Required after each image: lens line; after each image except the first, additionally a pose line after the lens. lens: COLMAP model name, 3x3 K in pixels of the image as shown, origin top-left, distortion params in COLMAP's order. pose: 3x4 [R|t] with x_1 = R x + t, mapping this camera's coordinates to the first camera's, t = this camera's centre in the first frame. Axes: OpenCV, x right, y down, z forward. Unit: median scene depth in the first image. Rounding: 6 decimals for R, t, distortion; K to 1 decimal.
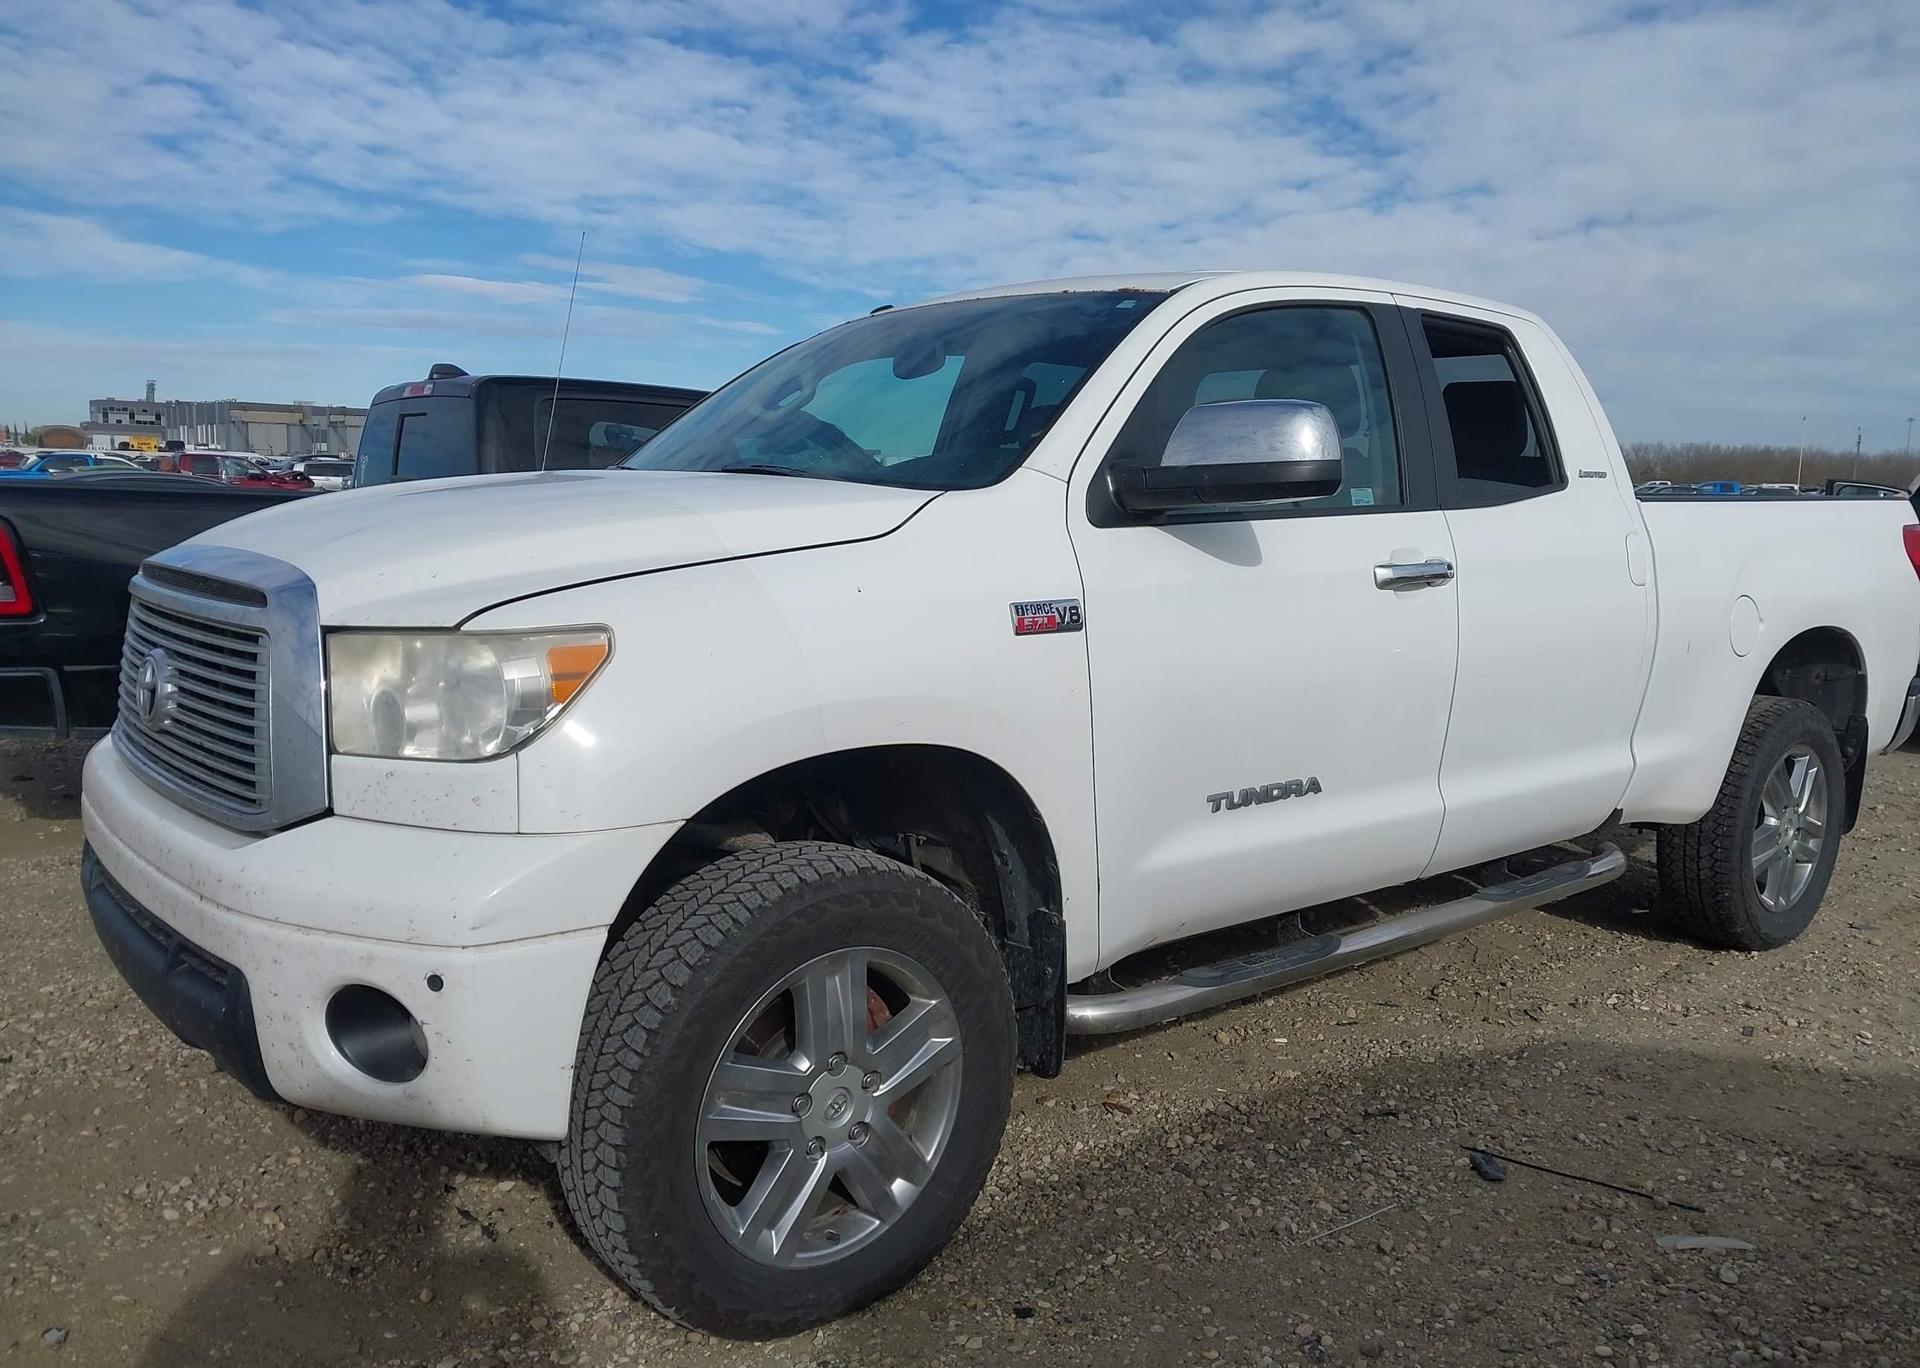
lens RADIAL K [[1561.2, 0, 946.1], [0, 1561.2, 688.8], [0, 0, 1]] dist [0.011718, -0.004342]
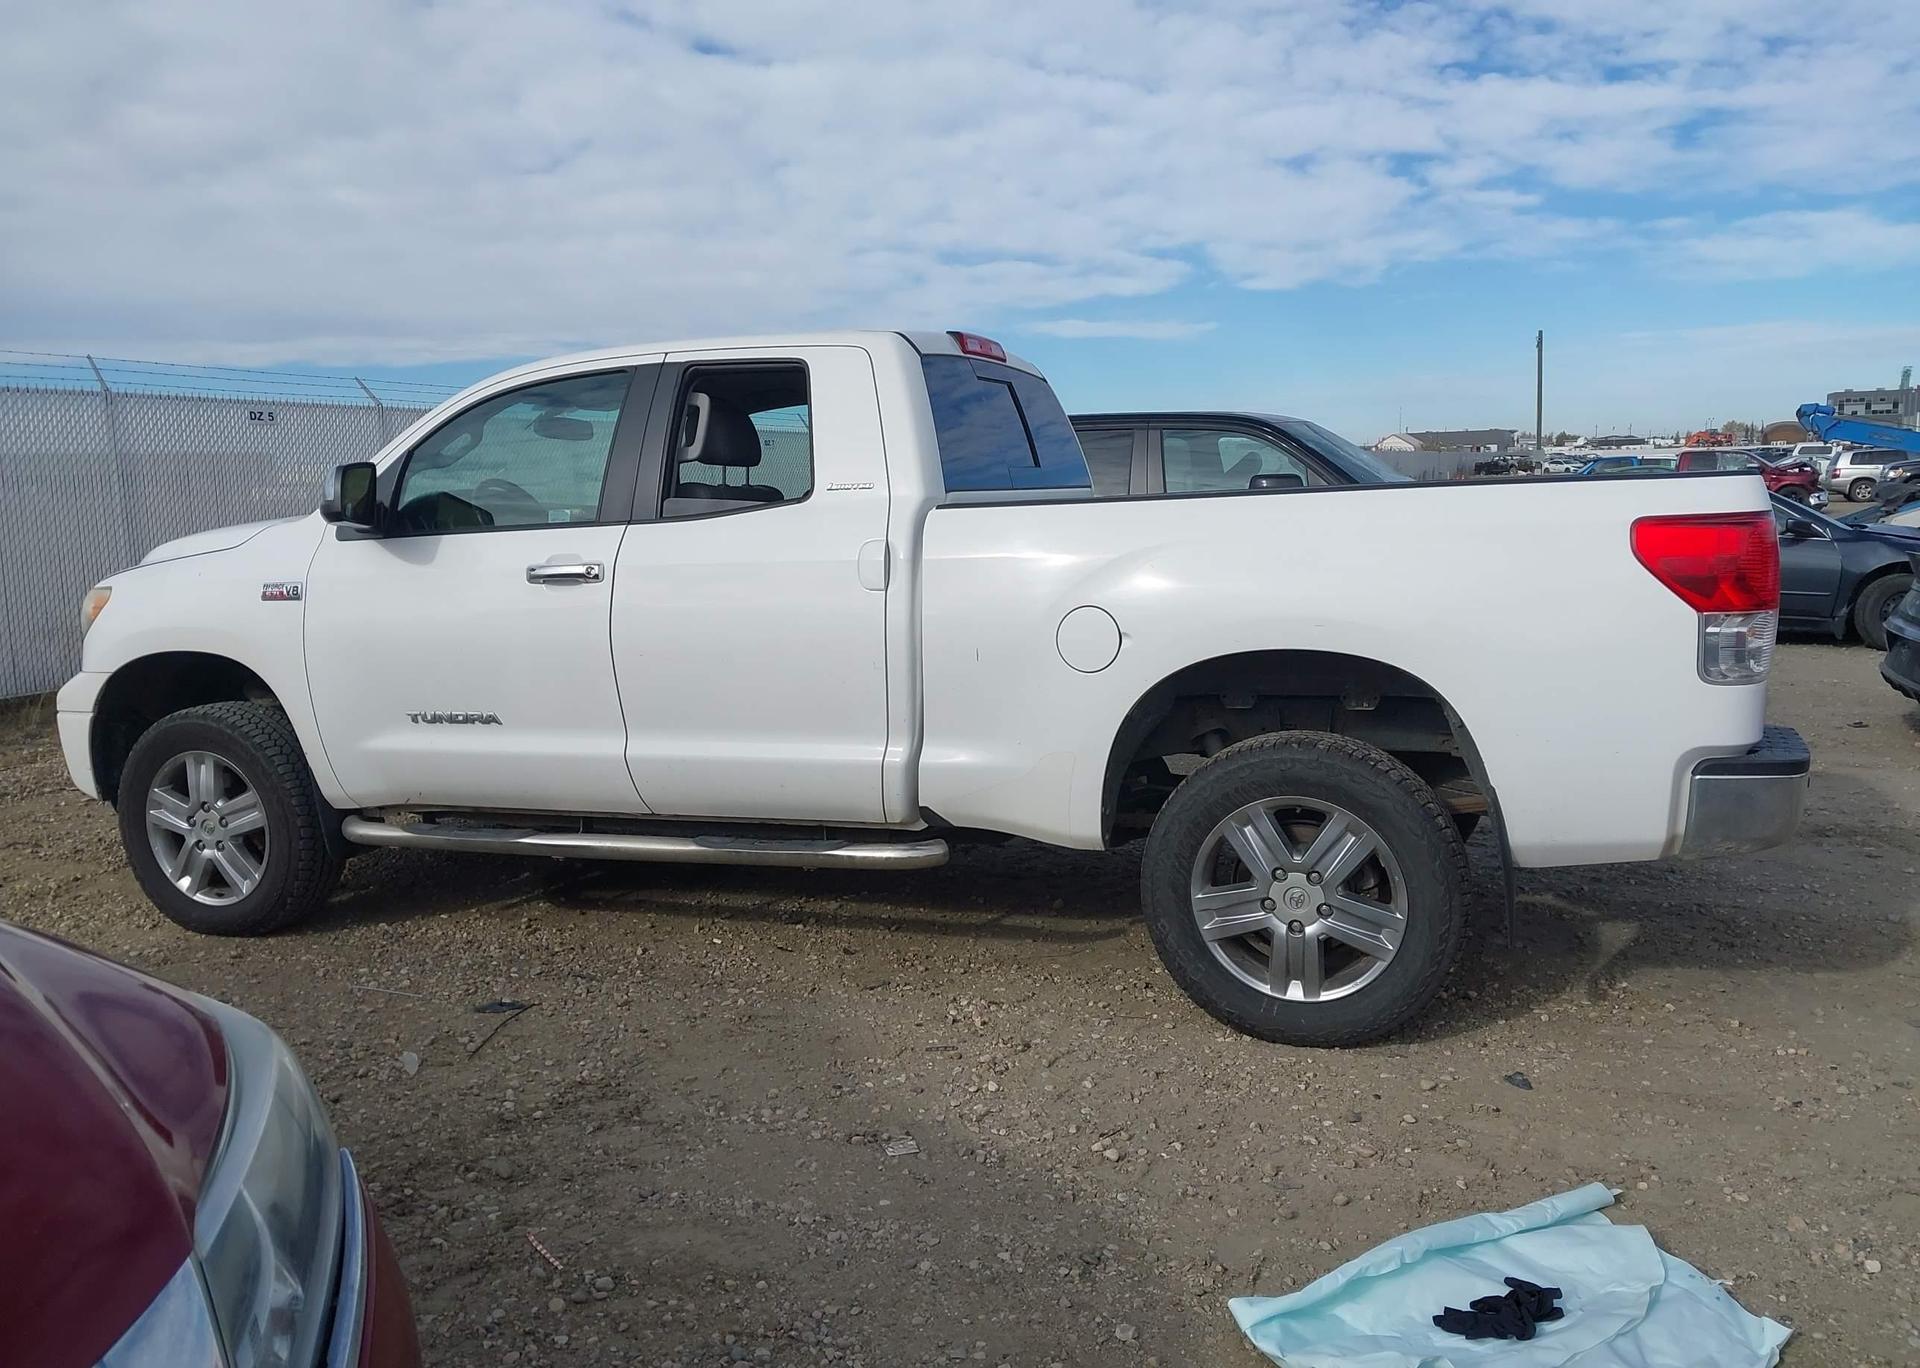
lens RADIAL K [[1561.2, 0, 946.1], [0, 1561.2, 688.8], [0, 0, 1]] dist [0.011718, -0.004342]
pose [[0.507490, 0.078788, -0.858048, 1.593660], [-0.075132, 0.996064, 0.047024, -0.061803], [0.858376, 0.040602, 0.511412, 0.590861]]
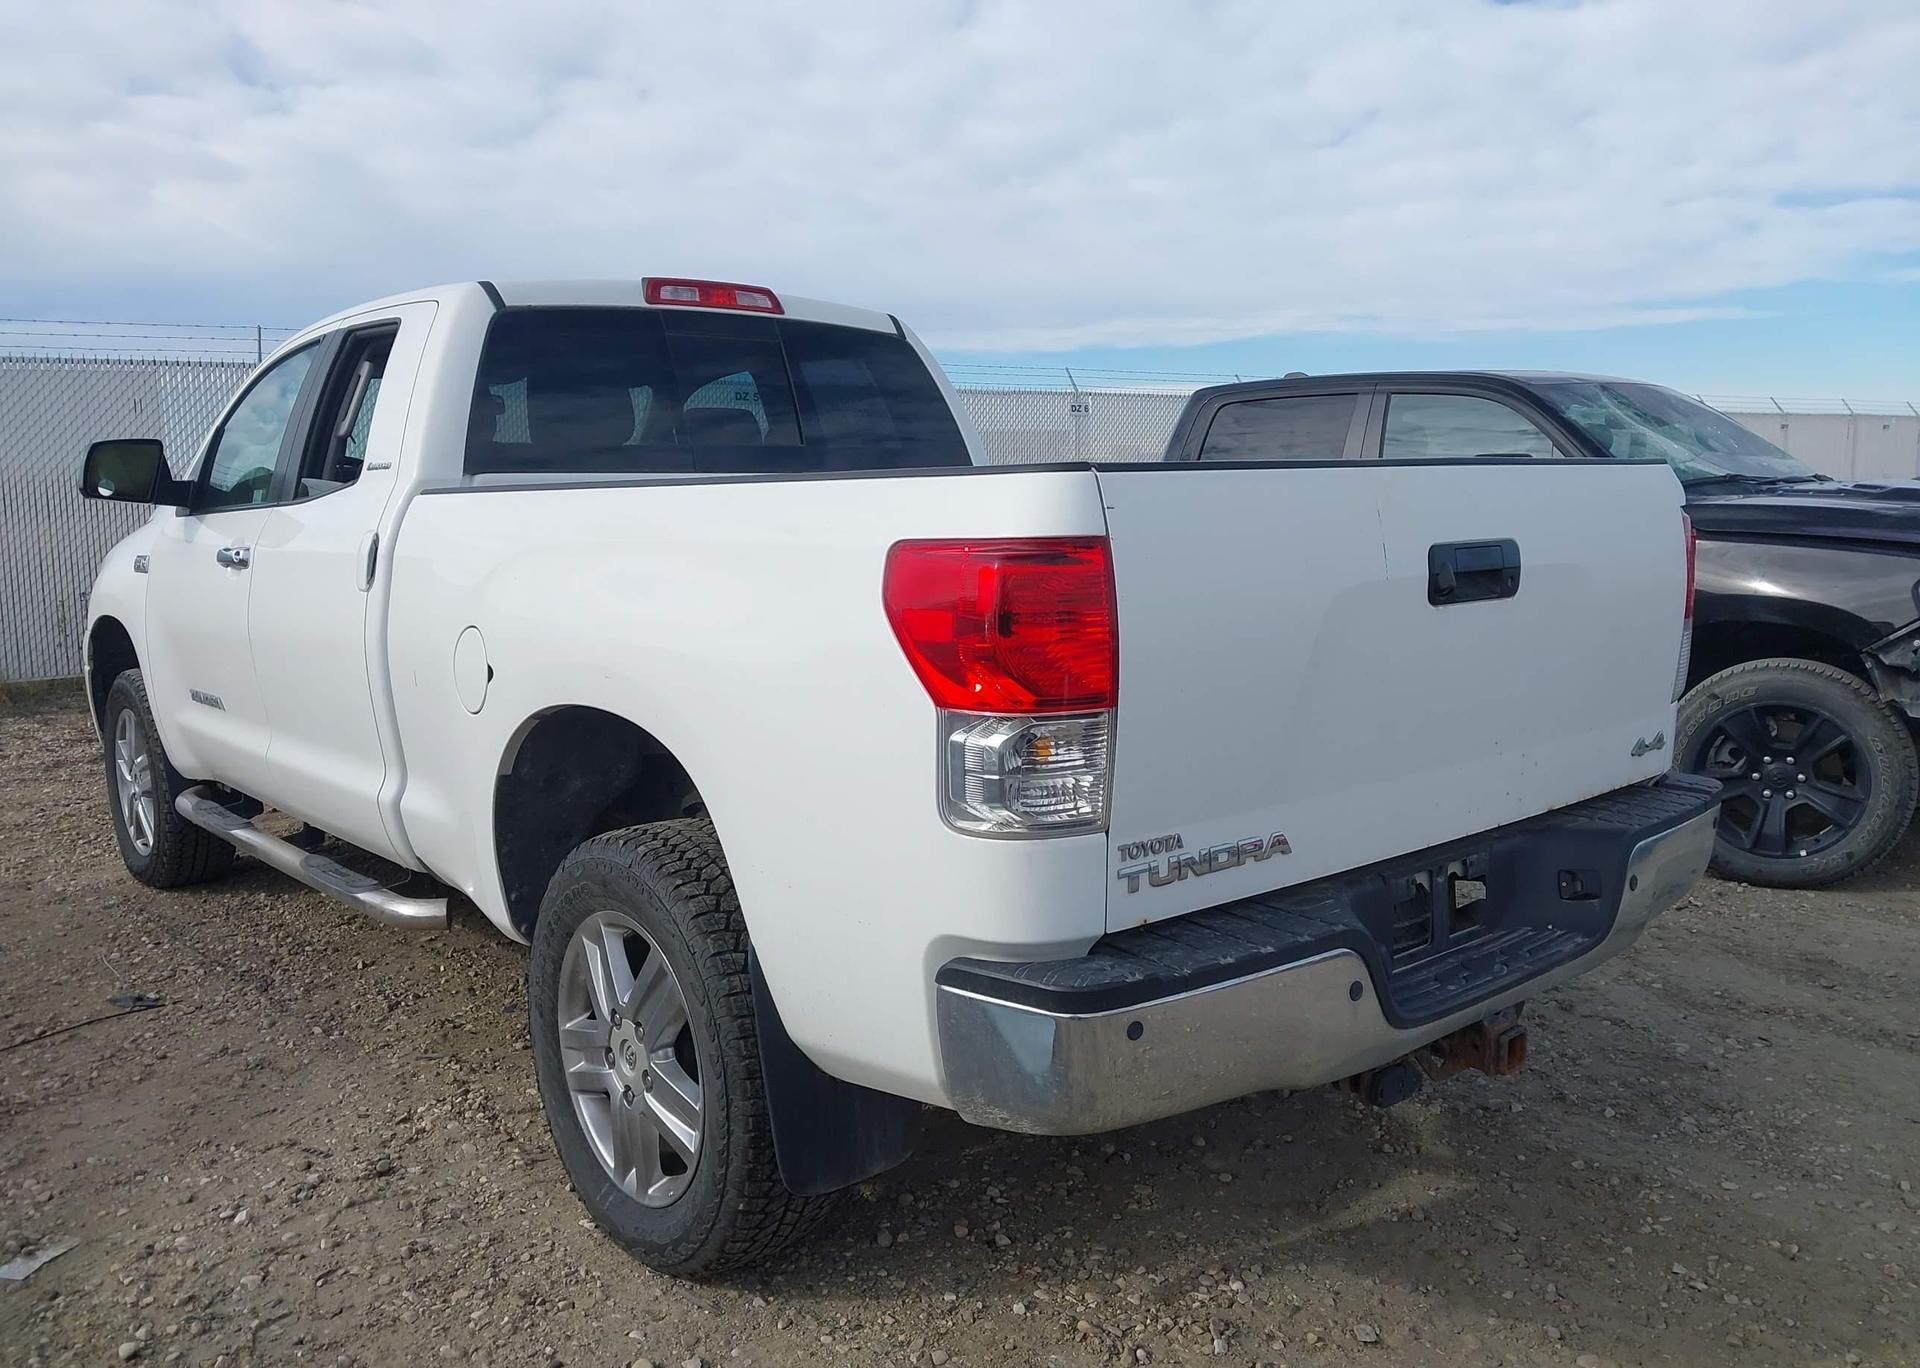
lens RADIAL K [[1529.6, 0, 934.7], [0, 1529.6, 692.8], [0, 0, 1]] dist [0.016525, -0.011371]
pose [[0.028187, 0.120503, -0.992313, 1.529519], [-0.111604, 0.986880, 0.116673, -0.169981], [0.993353, 0.107457, 0.041266, 1.495349]]
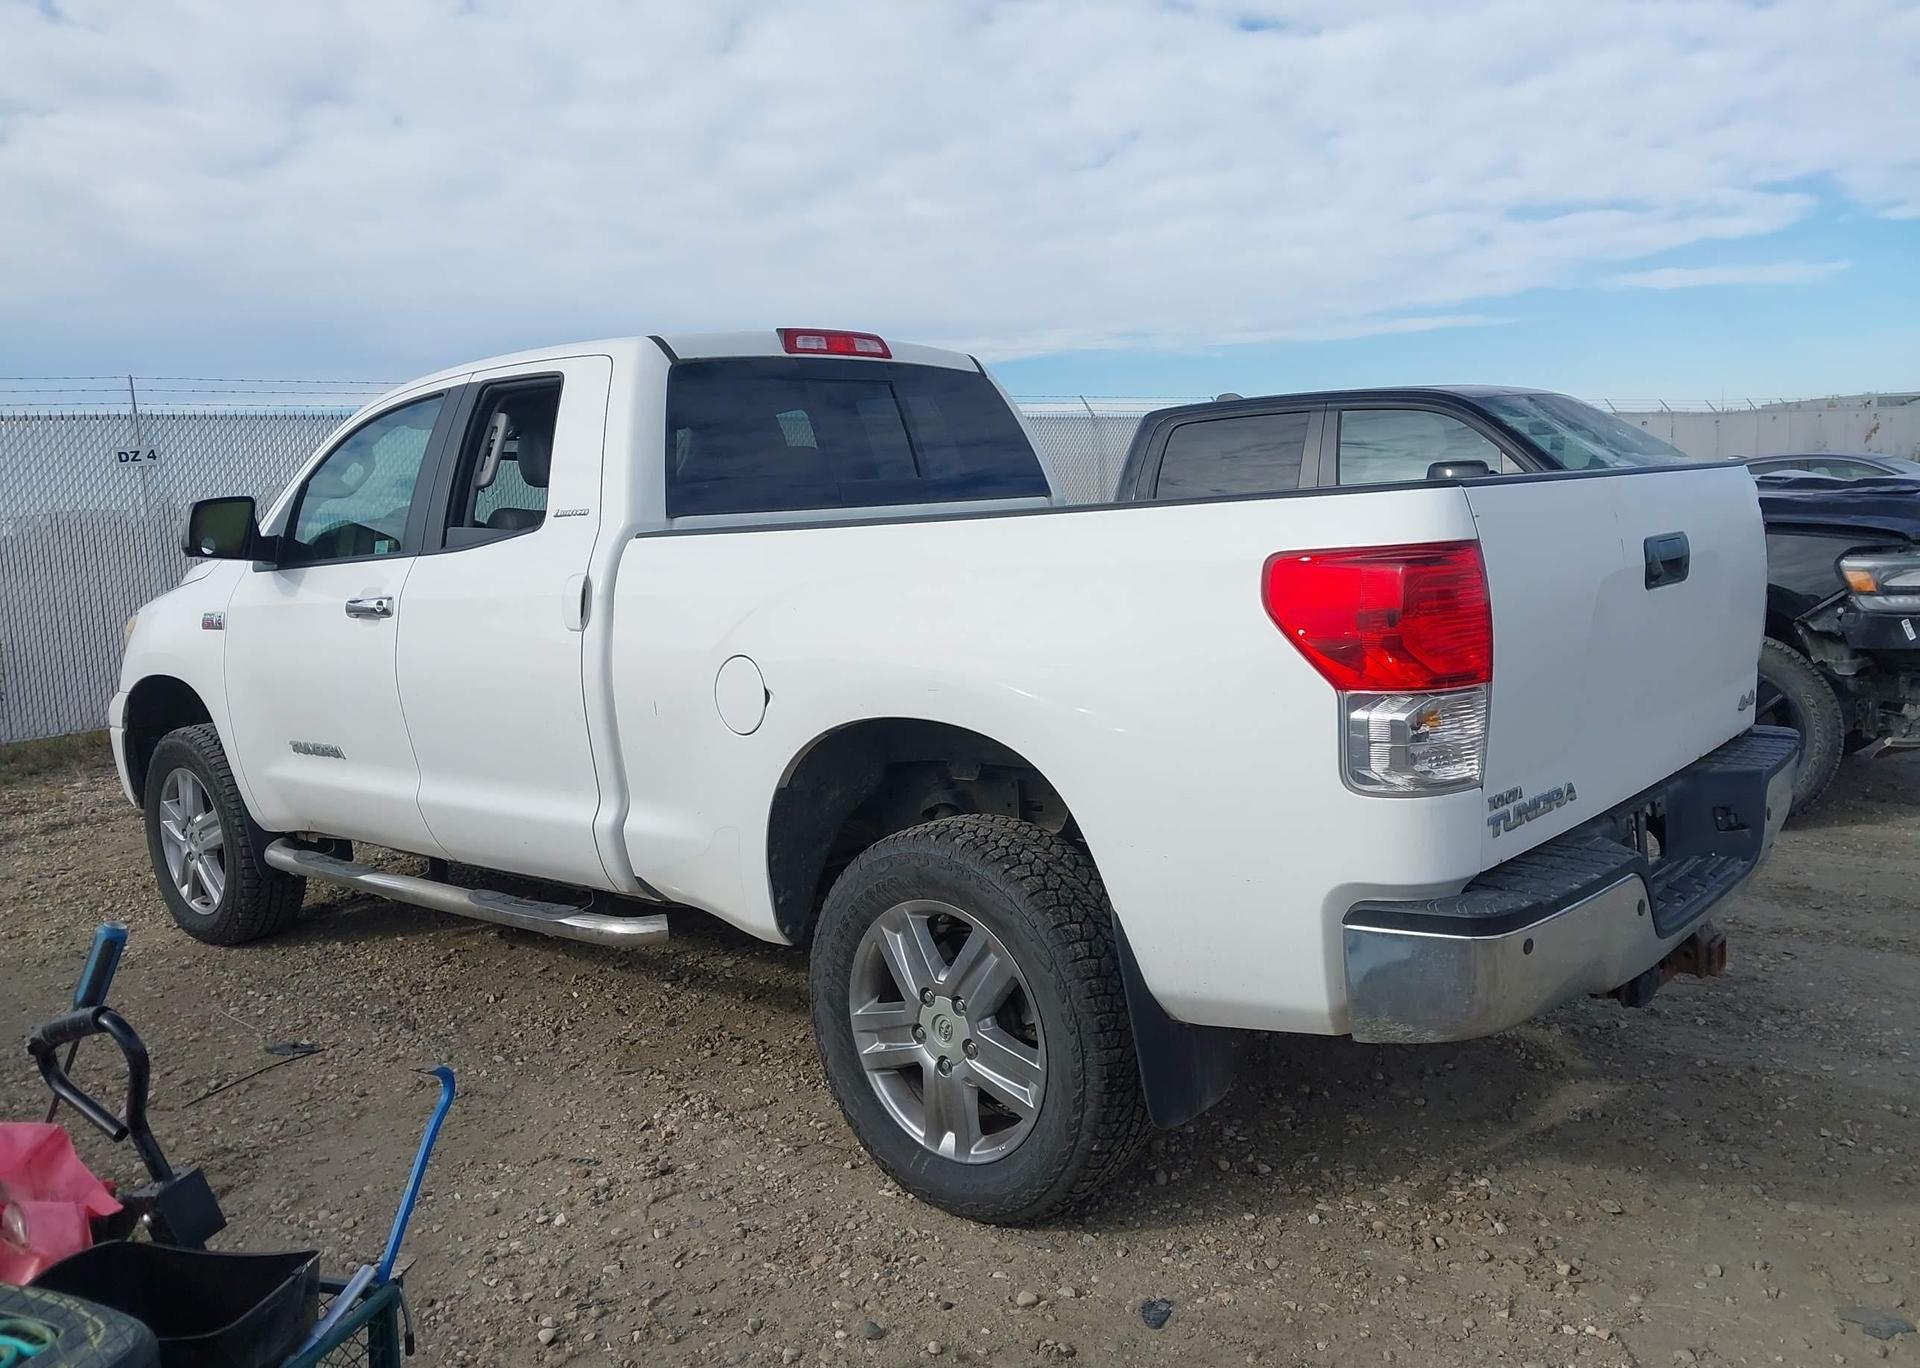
lens RADIAL K [[1539.4, 0, 936.6], [0, 1539.4, 678.7], [0, 0, 1]] dist [0.031809, -0.036146]
pose [[0.167686, 0.091143, -0.981618, 1.613291], [-0.067864, 0.994422, 0.080739, -0.147531], [0.983502, 0.053077, 0.172936, 1.223482]]
